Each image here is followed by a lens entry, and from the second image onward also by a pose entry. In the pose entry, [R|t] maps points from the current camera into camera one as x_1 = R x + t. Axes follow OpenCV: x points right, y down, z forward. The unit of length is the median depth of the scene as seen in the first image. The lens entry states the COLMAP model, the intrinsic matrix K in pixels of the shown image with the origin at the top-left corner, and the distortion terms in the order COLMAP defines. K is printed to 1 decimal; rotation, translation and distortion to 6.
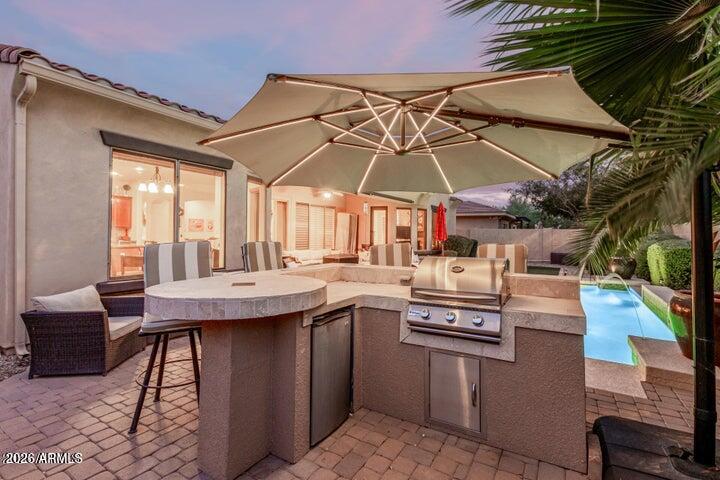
lens RADIAL K [[335.0, 0, 360.0], [0, 335.0, 240.0], [0, 0, 1]] dist [0.001166, 0.000019]
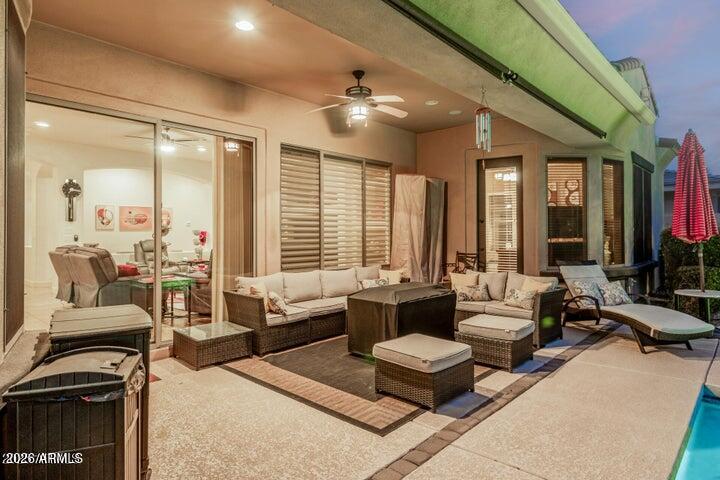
lens RADIAL K [[405.5, 0, 360.0], [0, 405.5, 240.0], [0, 0, 1]] dist [0.000213, 0.000274]
pose [[0.982327, -0.016130, -0.186474, -0.018406], [0.015869, 0.999870, -0.002888, -0.003124], [0.186497, -0.000122, 0.982456, 0.502162]]
